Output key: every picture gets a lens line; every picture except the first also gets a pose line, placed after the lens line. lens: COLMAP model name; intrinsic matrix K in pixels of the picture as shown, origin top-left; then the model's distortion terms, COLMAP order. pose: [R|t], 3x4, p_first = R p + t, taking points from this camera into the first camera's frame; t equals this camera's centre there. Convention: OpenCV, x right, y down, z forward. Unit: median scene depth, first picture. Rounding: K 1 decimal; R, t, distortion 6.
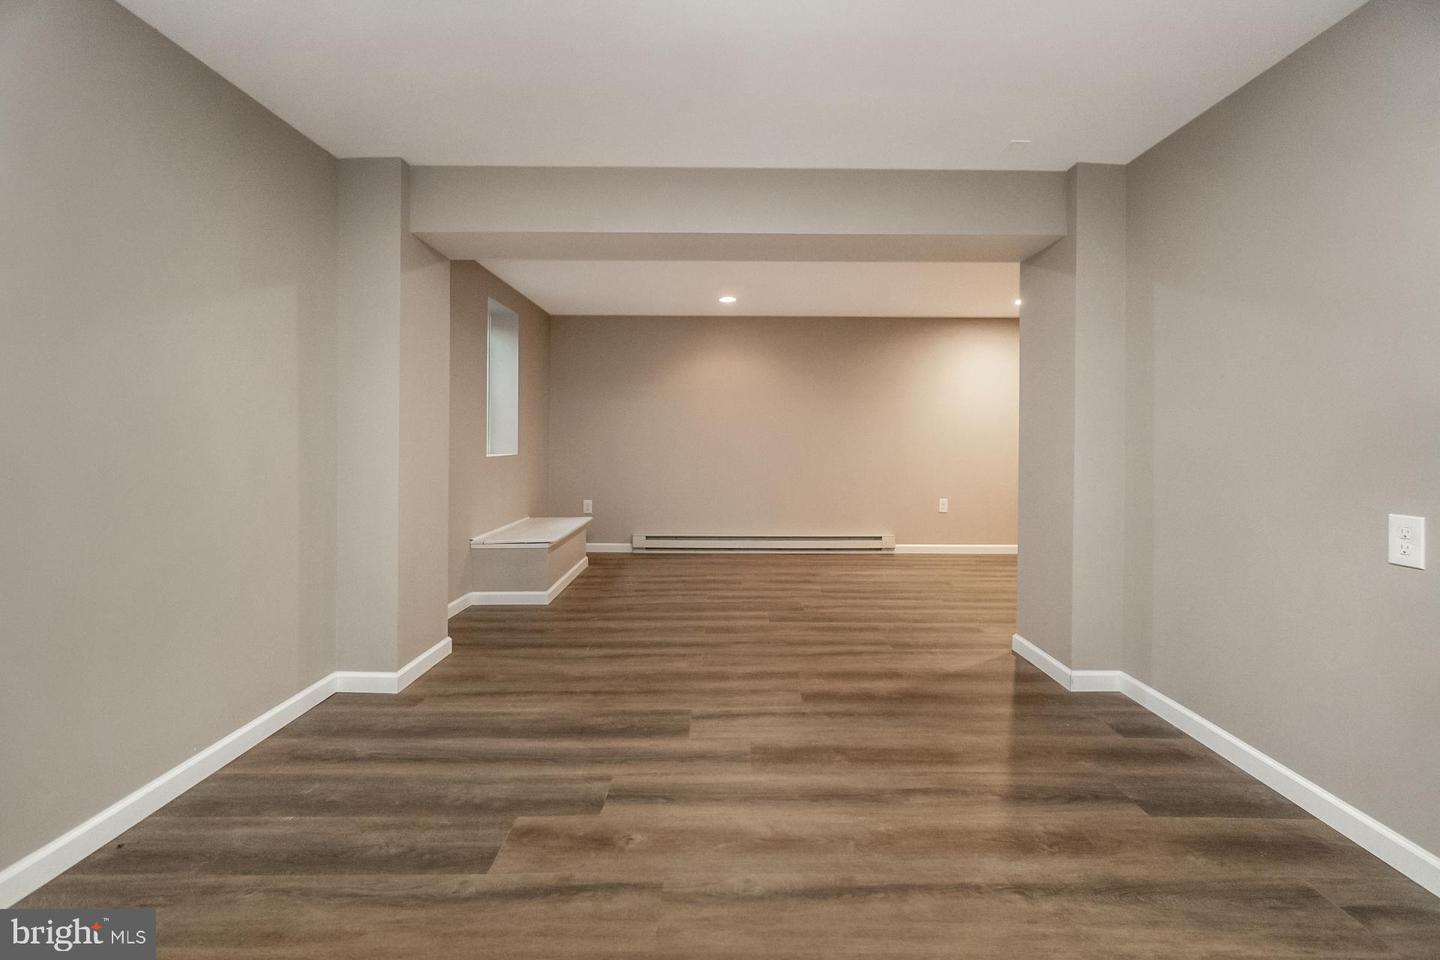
lens RADIAL K [[630.0, 0, 718.9], [0, 630.0, 440.8], [0, 0, 1]] dist [-0.001768, 0.001235]
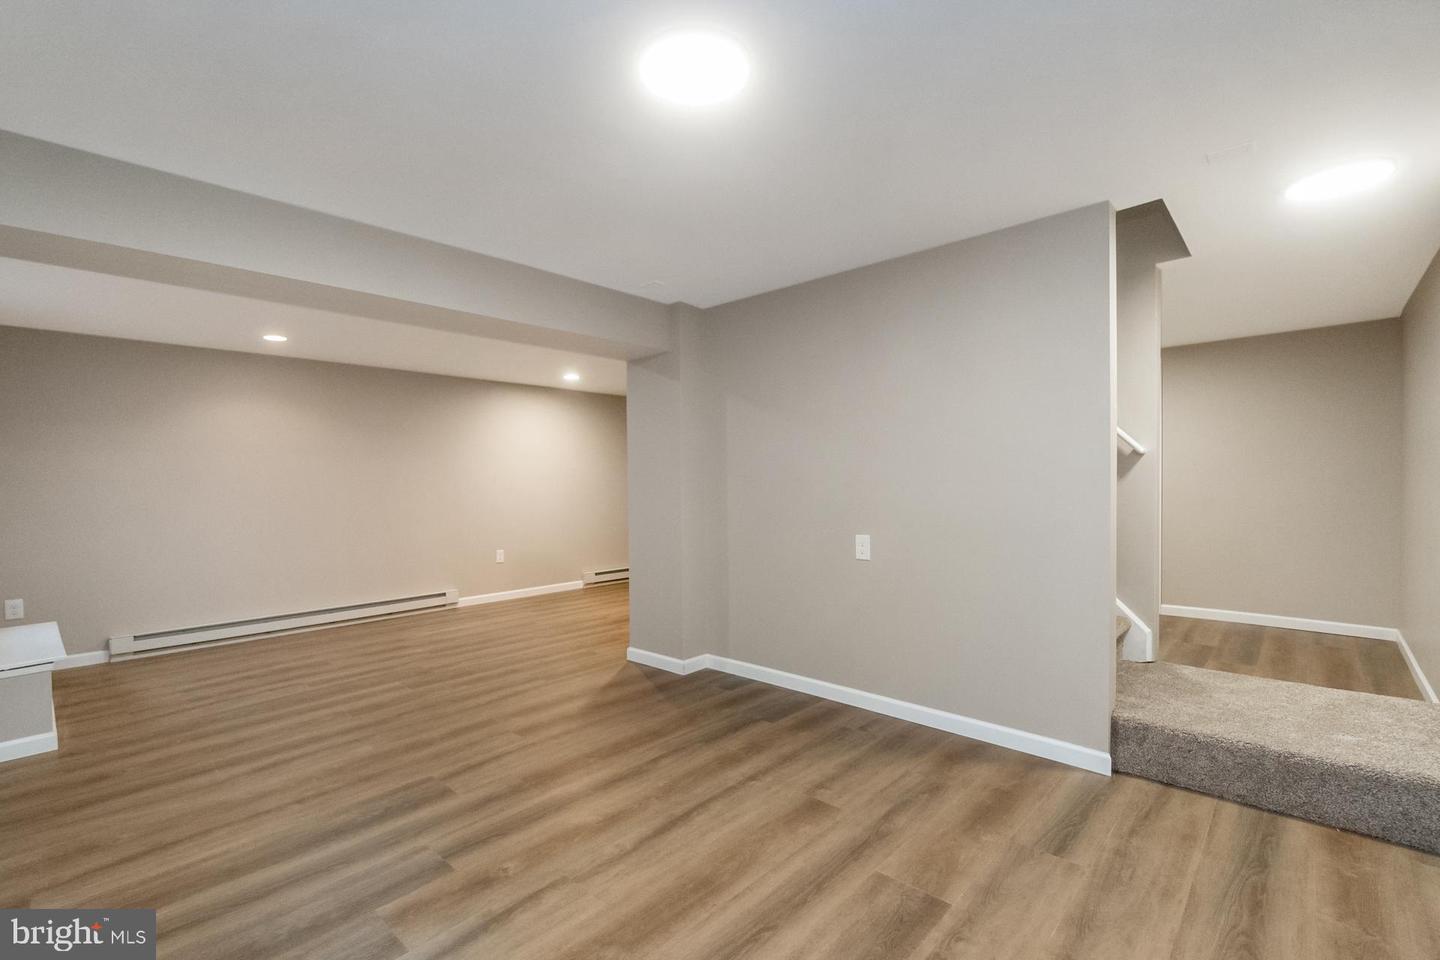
lens RADIAL K [[646.8, 0, 716.5], [0, 646.8, 486.5], [0, 0, 1]] dist [0.000899, 0.000716]
pose [[0.677031, -0.017349, 0.735750, -0.506416], [0.018861, 0.999803, 0.006220, -0.039540], [-0.735713, 0.009665, 0.677224, -0.053908]]
